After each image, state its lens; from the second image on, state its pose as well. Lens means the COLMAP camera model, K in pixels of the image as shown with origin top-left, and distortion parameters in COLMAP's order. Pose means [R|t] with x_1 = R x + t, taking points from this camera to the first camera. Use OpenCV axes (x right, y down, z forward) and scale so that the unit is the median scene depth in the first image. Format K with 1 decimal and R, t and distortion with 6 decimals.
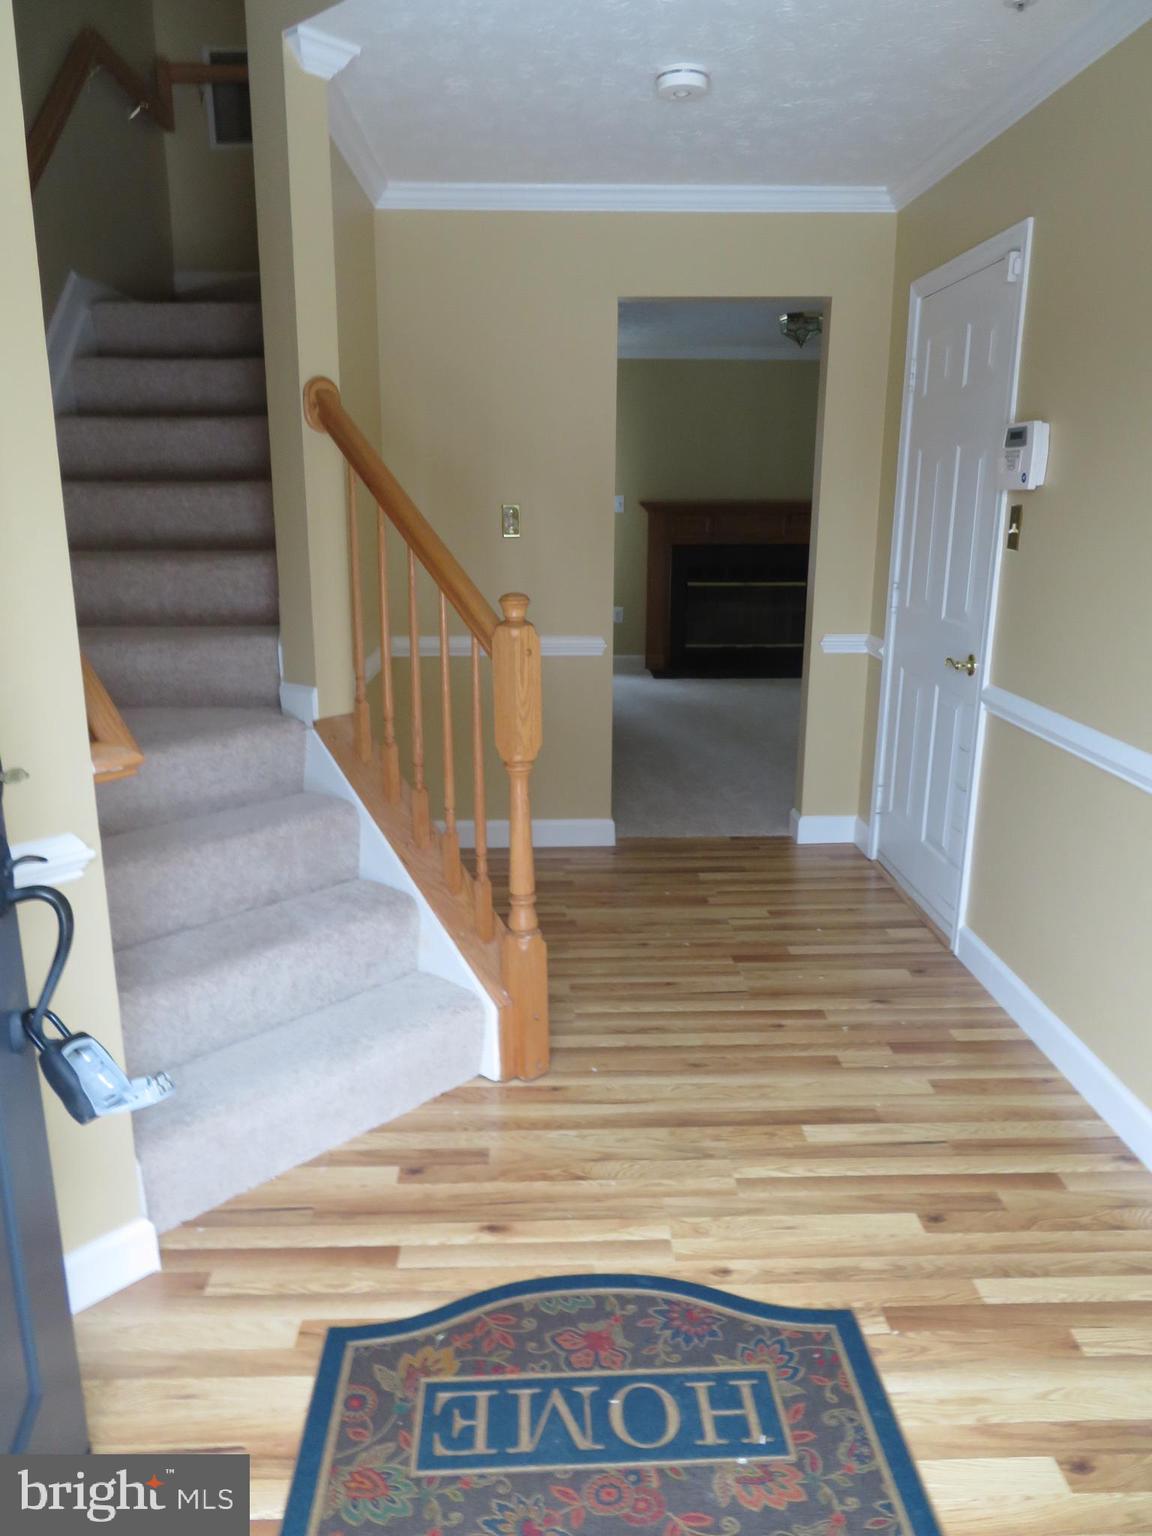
lens RADIAL K [[1100.3, 0, 576.0], [0, 1100.3, 768.0], [0, 0, 1]] dist [-0.008323, -0.001226]
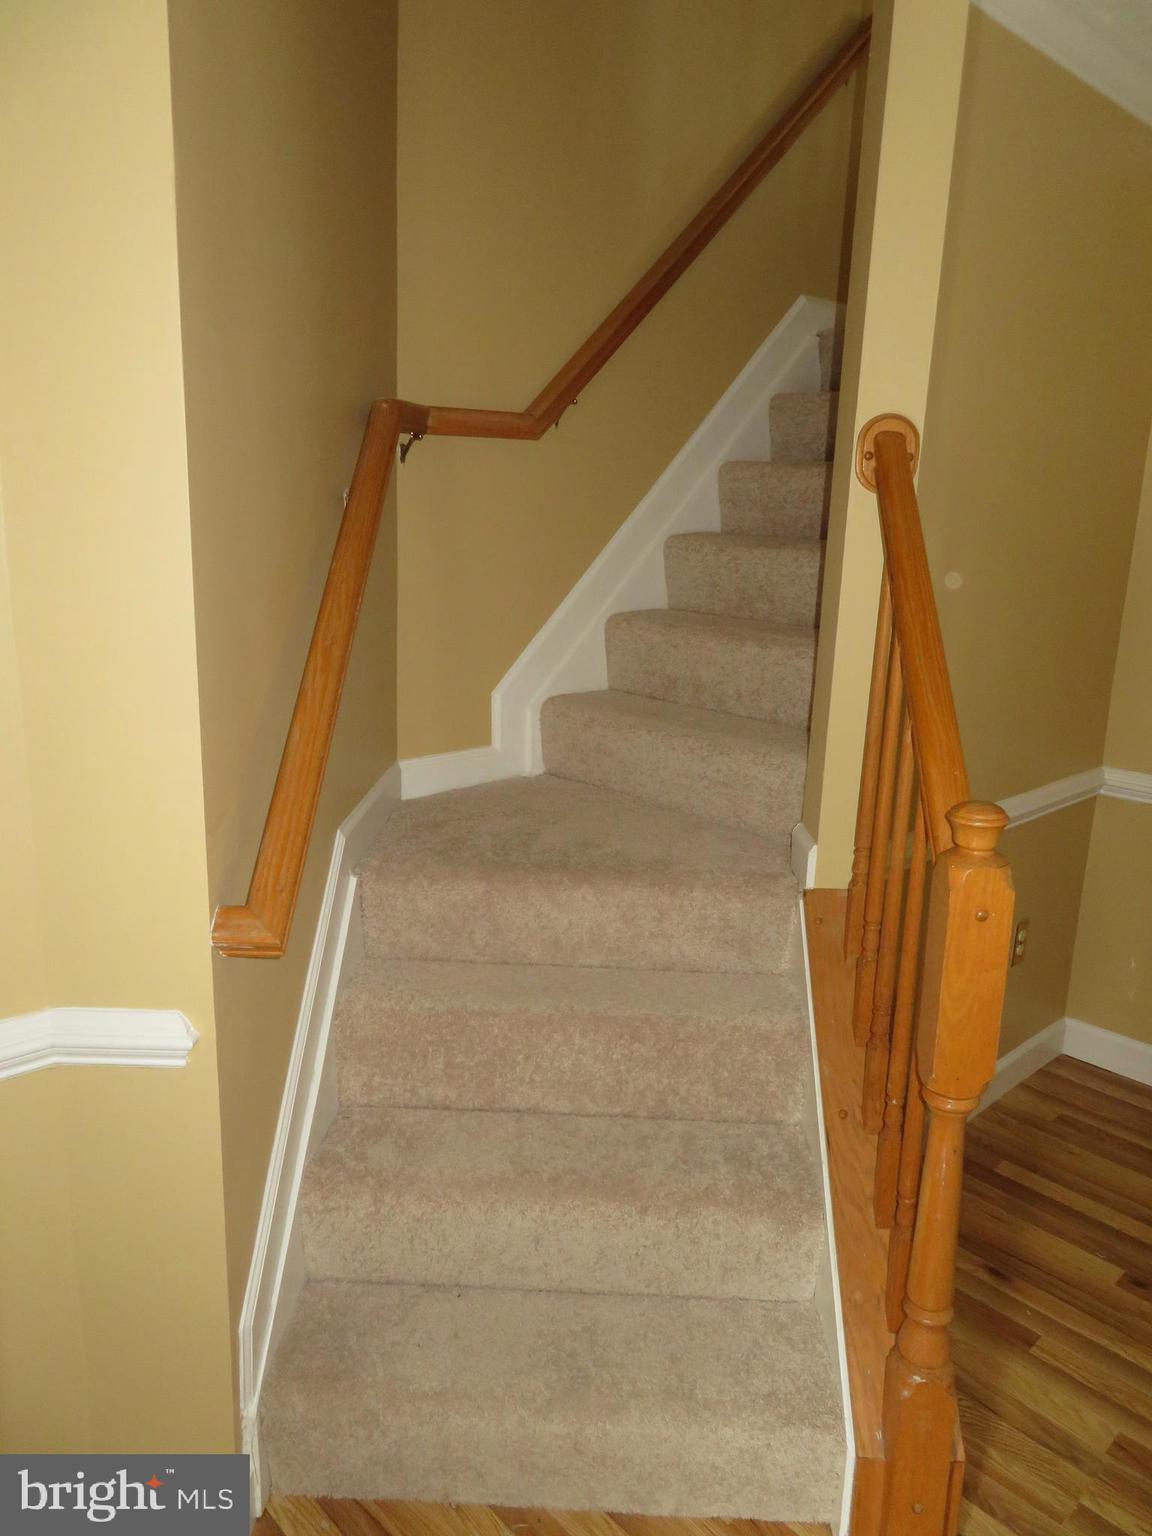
lens RADIAL K [[1112.2, 0, 575.6], [0, 1112.2, 761.6], [0, 0, 1]] dist [-0.002545, -0.001709]
pose [[0.656459, 0.194555, -0.728841, 0.188029], [-0.209305, 0.975211, 0.071801, -0.153772], [0.724743, 0.105415, 0.680908, 0.408730]]
